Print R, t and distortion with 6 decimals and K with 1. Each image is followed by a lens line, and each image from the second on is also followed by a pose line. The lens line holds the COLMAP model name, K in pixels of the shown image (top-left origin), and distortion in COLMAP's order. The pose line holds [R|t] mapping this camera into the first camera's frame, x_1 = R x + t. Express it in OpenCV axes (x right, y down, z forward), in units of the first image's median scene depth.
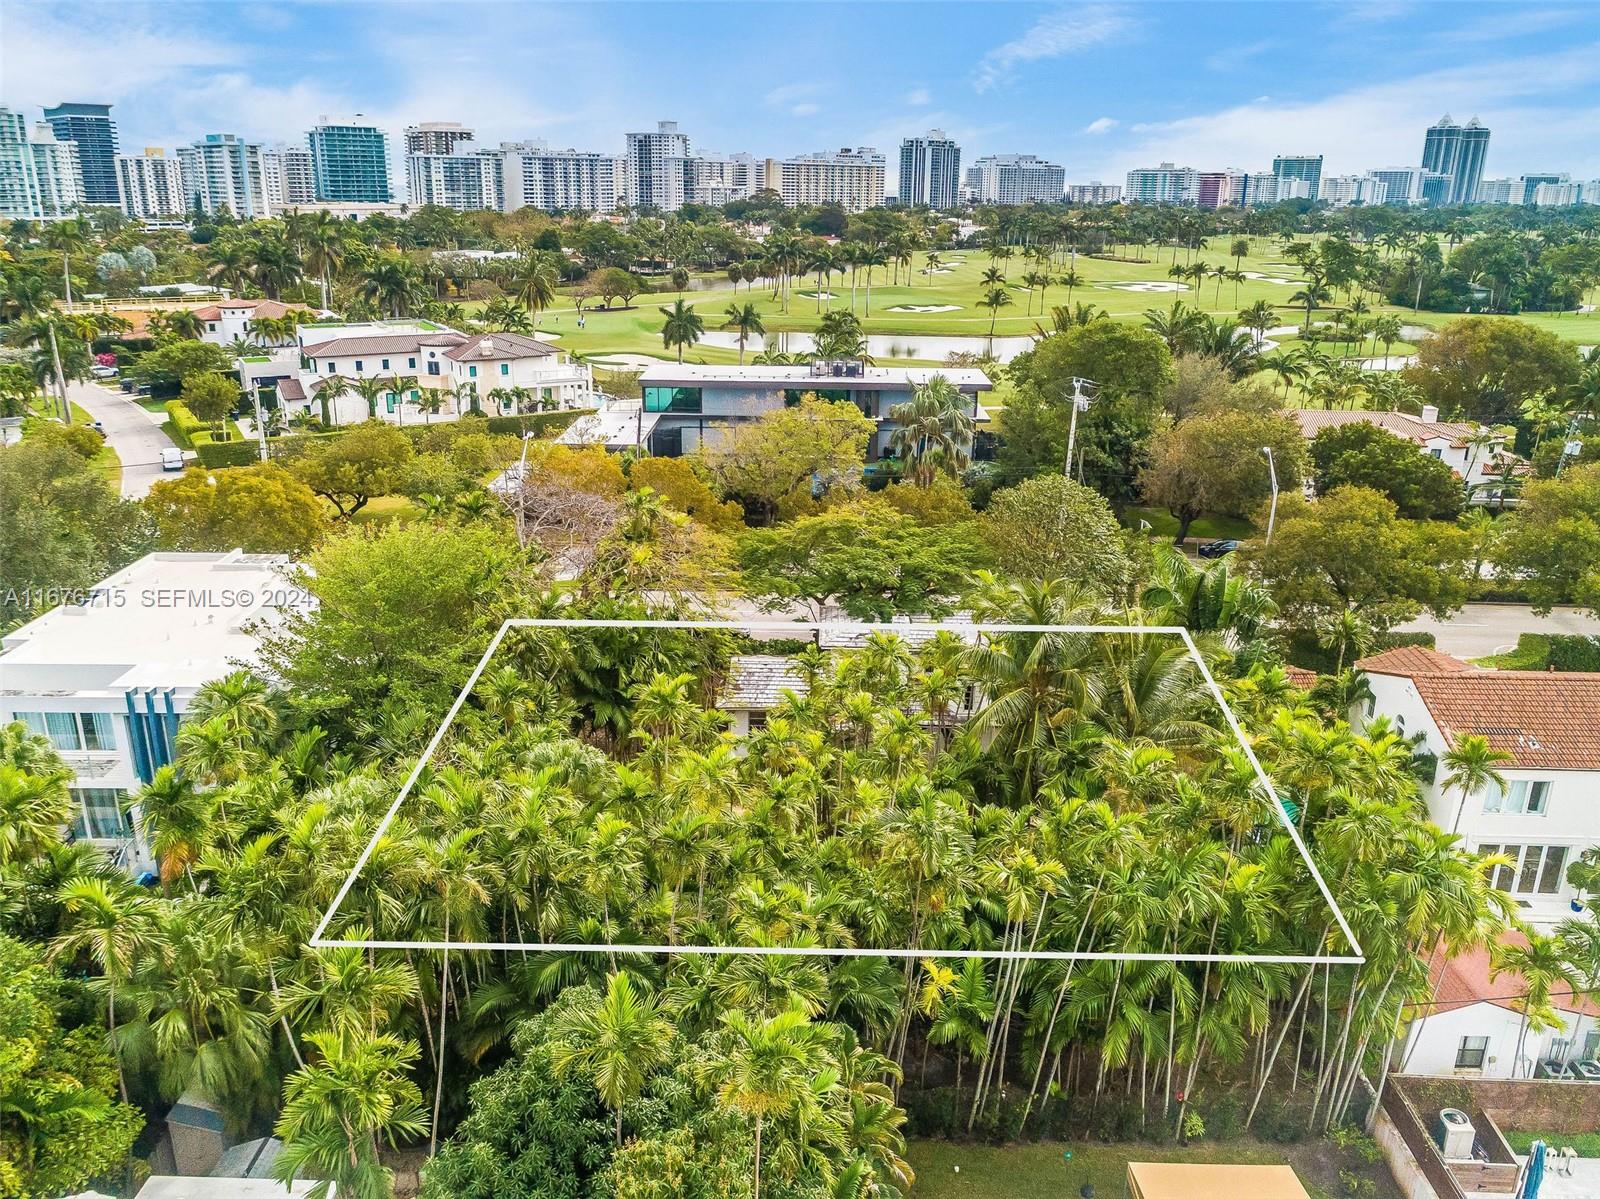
lens RADIAL K [[1231.8, 0, 800.0], [0, 1231.8, 599.5], [0, 0, 1]] dist [-0.019770, 0.009145]
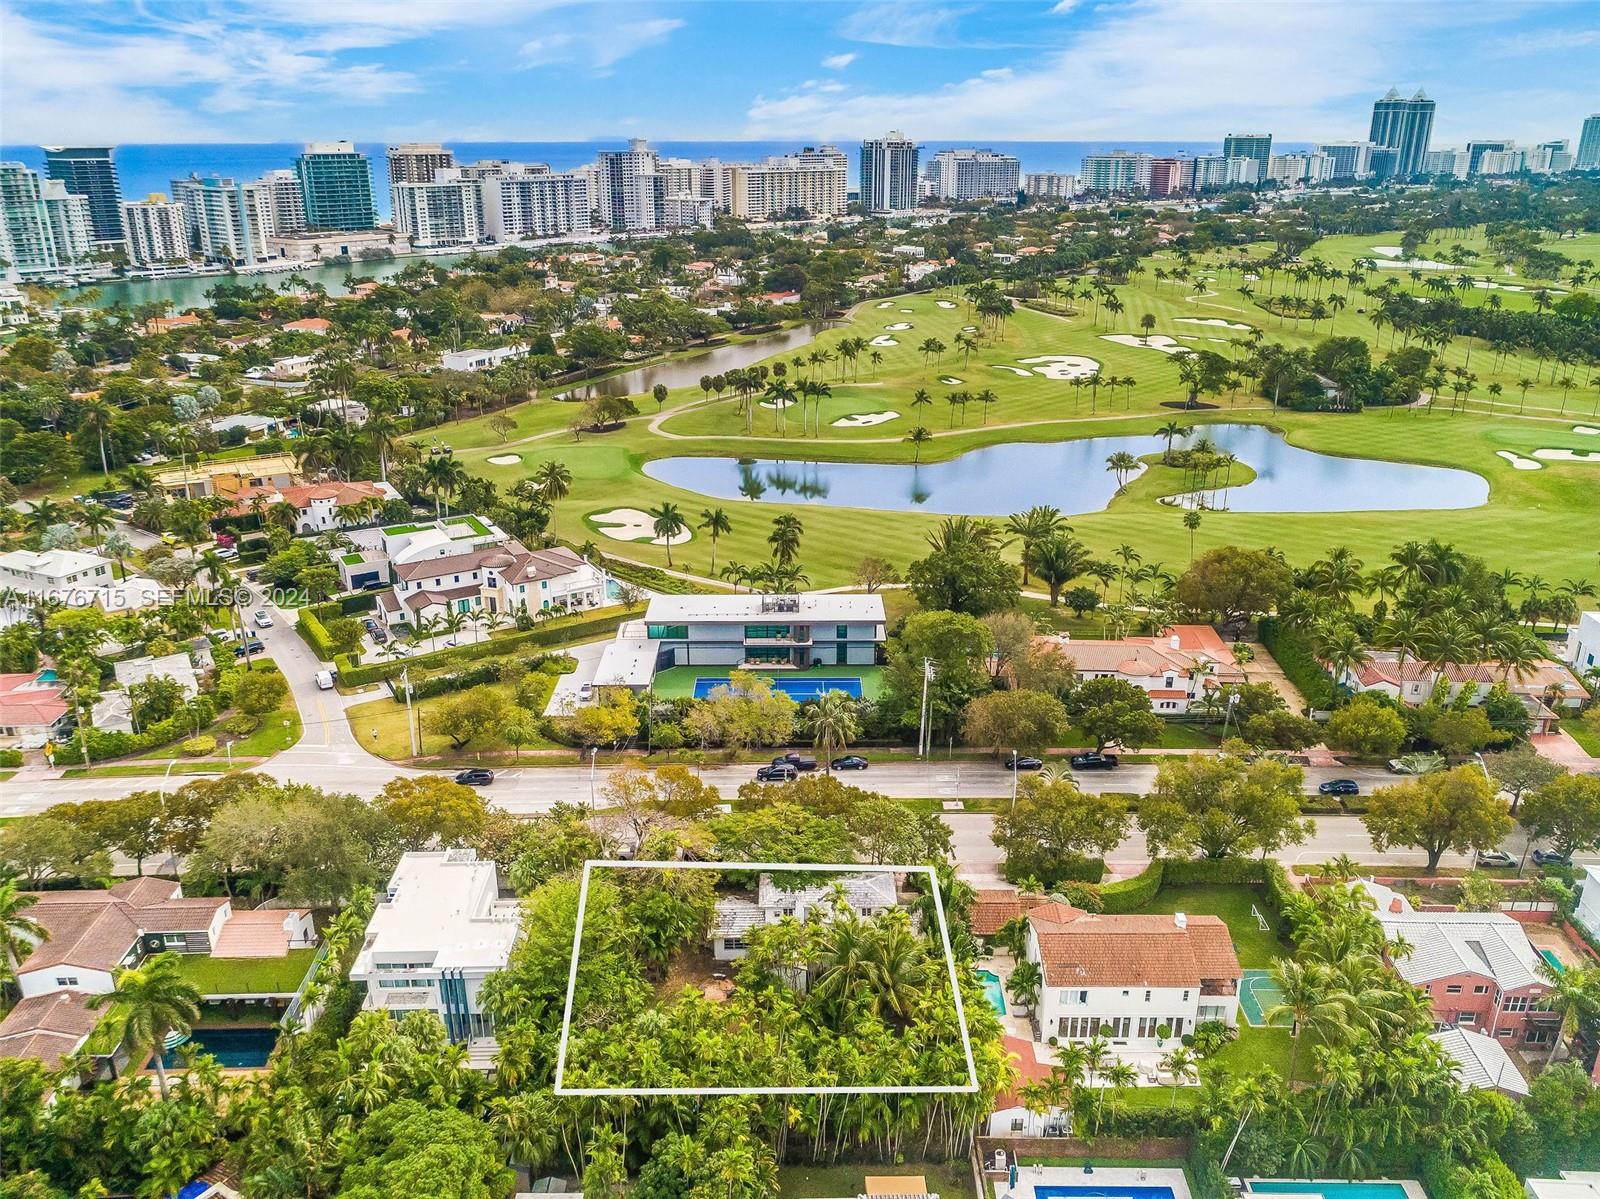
lens RADIAL K [[1223.4, 0, 800.0], [0, 1223.4, 599.5], [0, 0, 1]] dist [-0.026287, 0.016609]
pose [[0.999611, -0.020220, 0.019222, 0.004677], [0.019487, 0.999104, 0.037576, -0.046377], [-0.019965, -0.037187, 0.999109, -0.082719]]
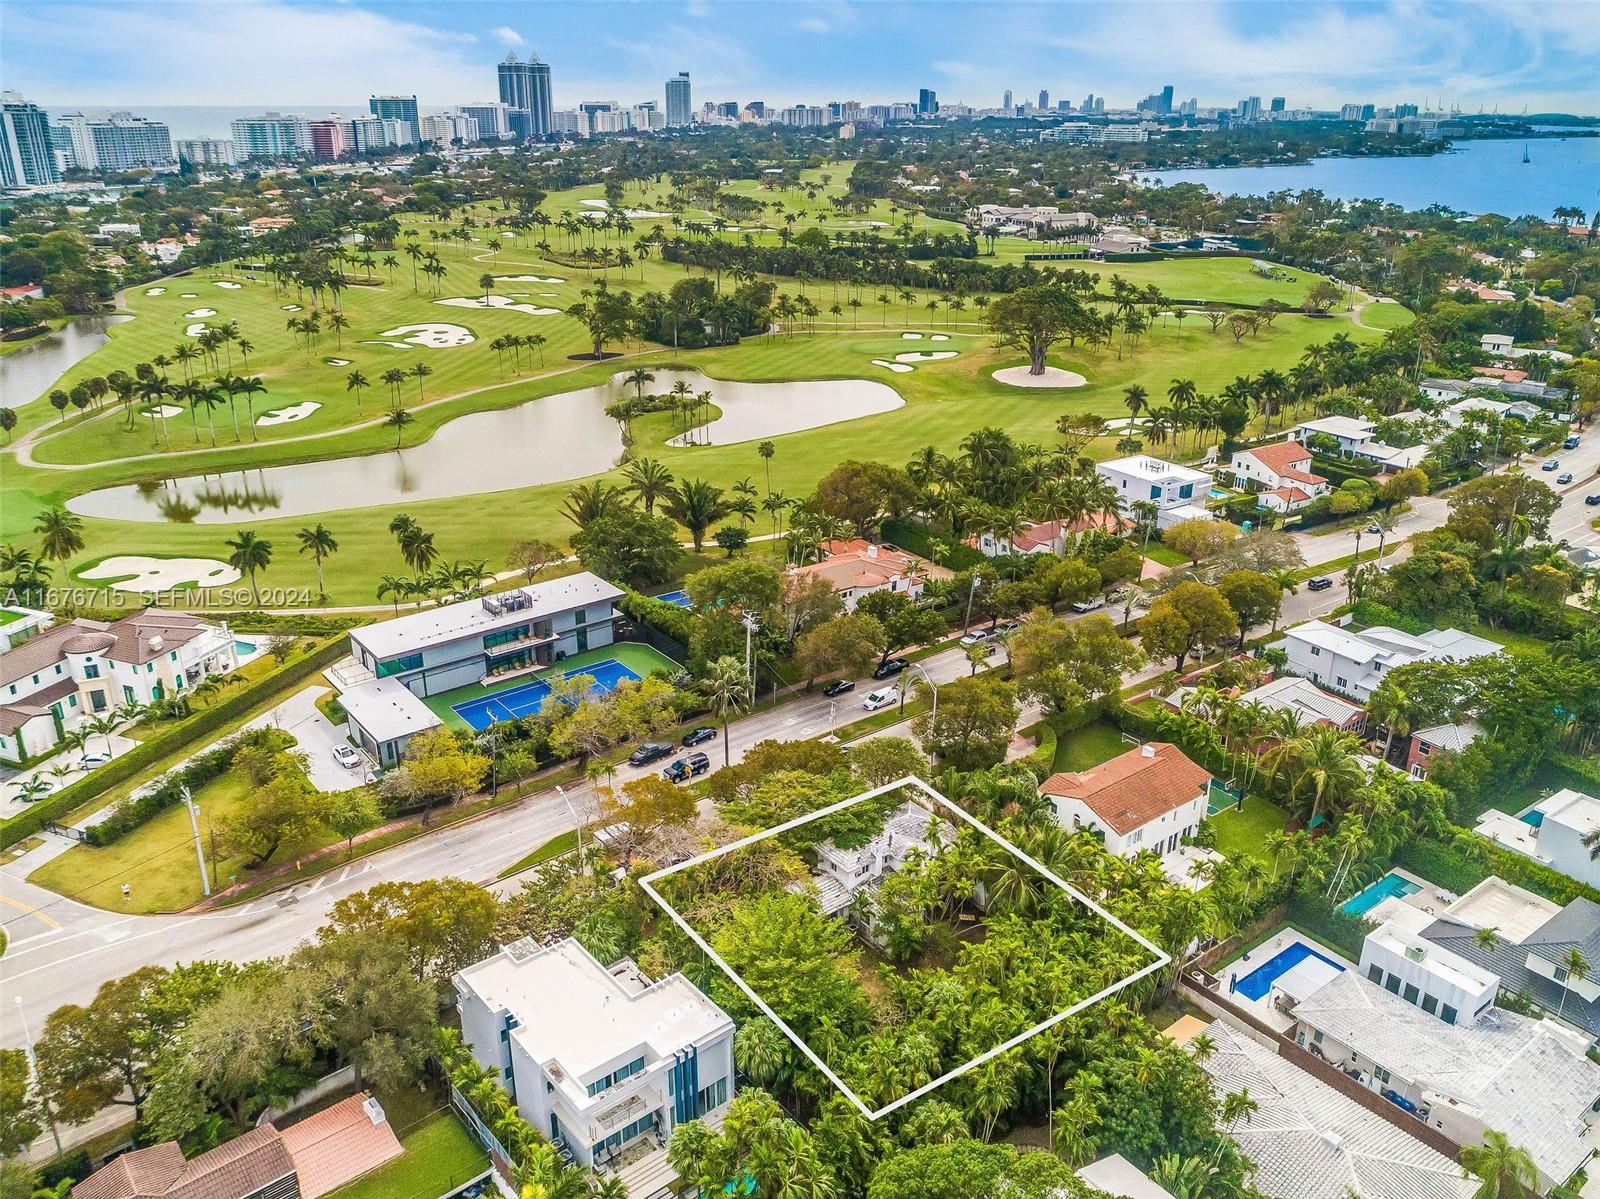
lens RADIAL K [[1231.8, 0, 800.0], [0, 1231.8, 599.5], [0, 0, 1]] dist [-0.019770, 0.009145]
pose [[0.772313, -0.246105, 0.585632, -0.093100], [0.207436, 0.969072, 0.133680, -0.056863], [-0.600418, 0.018239, 0.799478, -0.043808]]
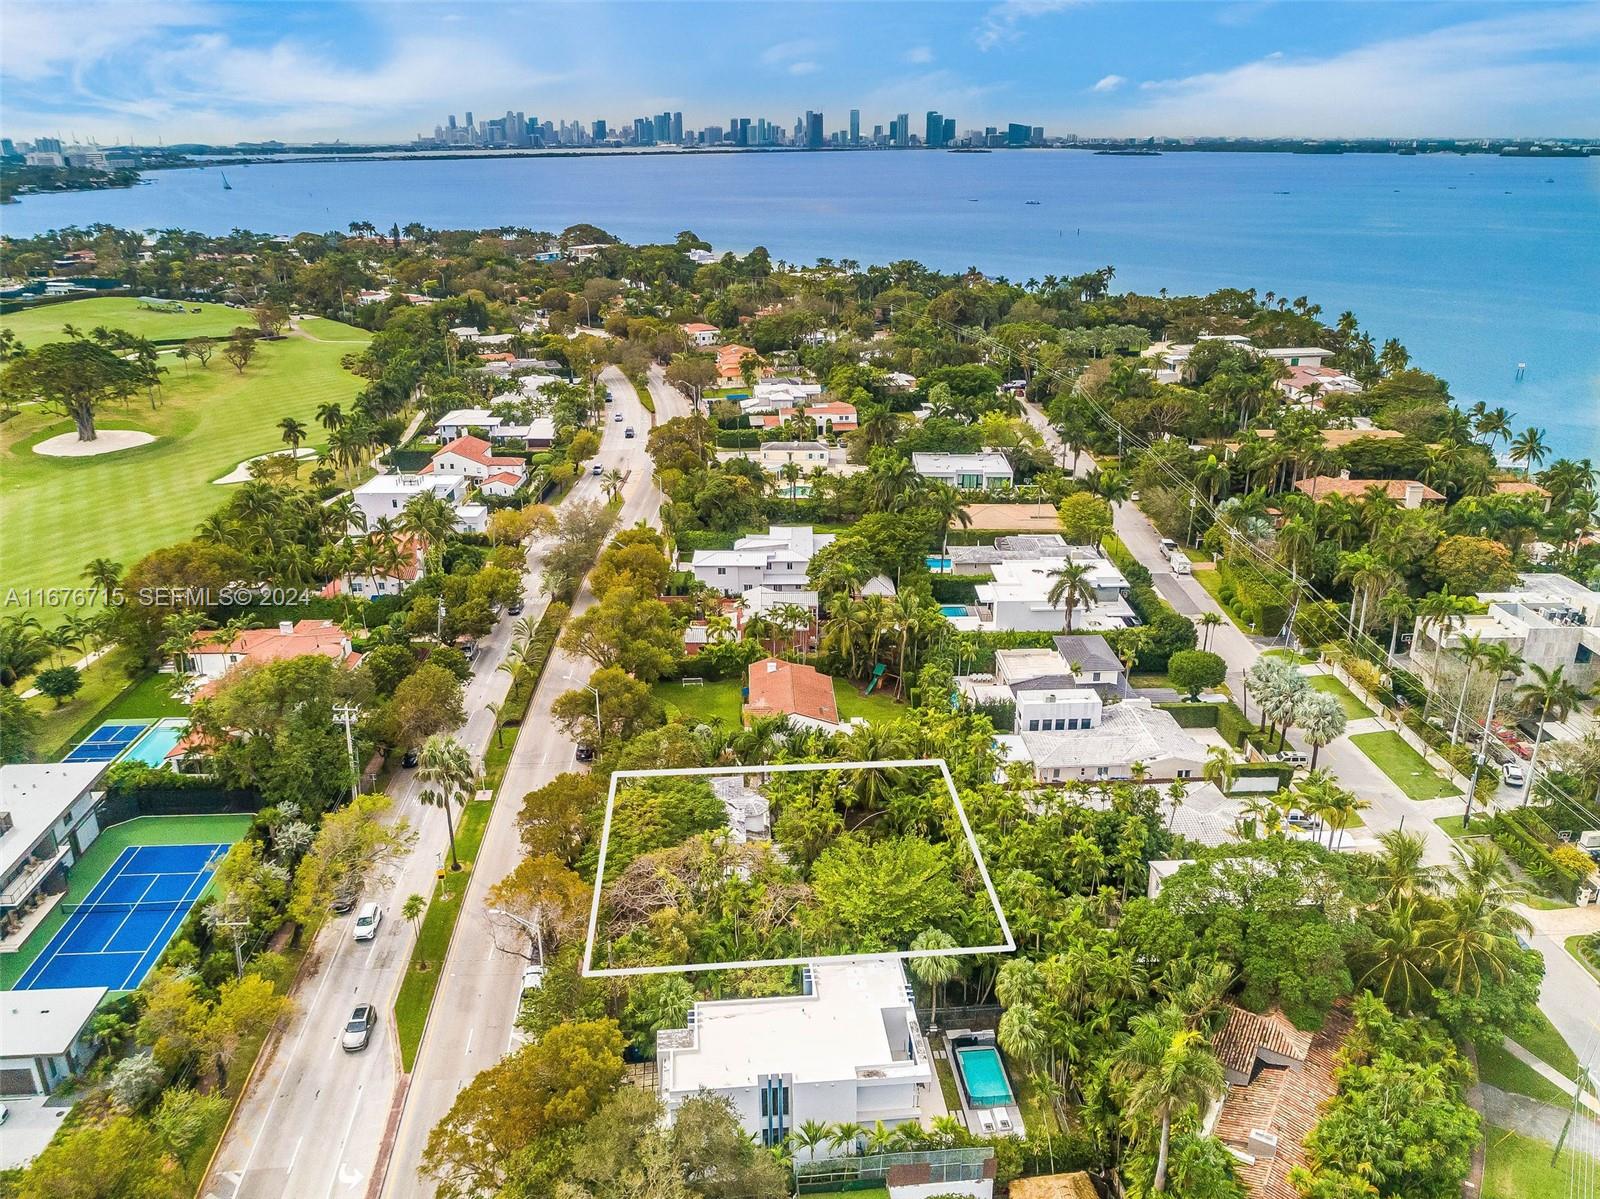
lens RADIAL K [[1210.0, 0, 800.0], [0, 1210.0, 599.5], [0, 0, 1]] dist [-0.018426, 0.008329]
pose [[-0.084661, -0.368651, 0.925705, -0.148512], [0.321493, 0.869247, 0.375569, -0.090814], [-0.943120, 0.329404, 0.044928, 0.059909]]
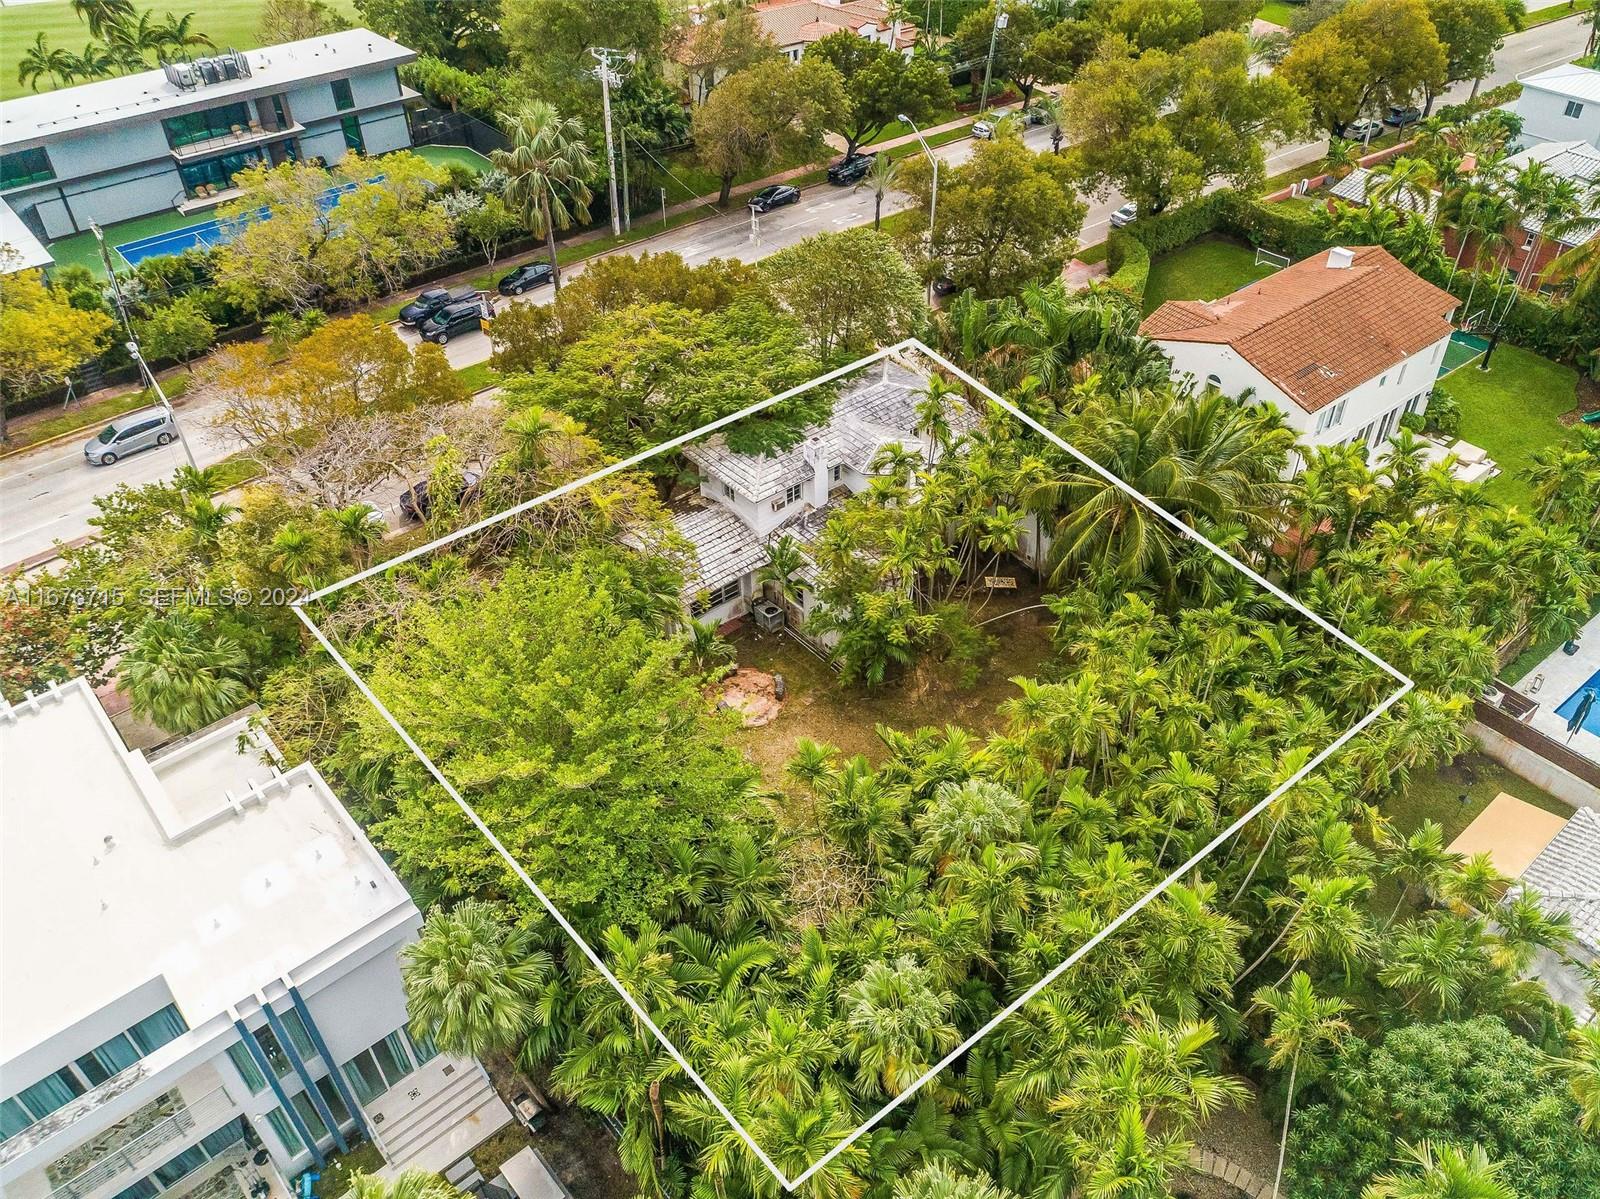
lens RADIAL K [[1210.0, 0, 800.0], [0, 1210.0, 599.5], [0, 0, 1]] dist [-0.018426, 0.008329]
pose [[0.759311, -0.434871, 0.484080, -0.037024], [0.235840, 0.877237, 0.418132, -0.023368], [-0.606487, -0.203327, 0.768656, 0.024198]]
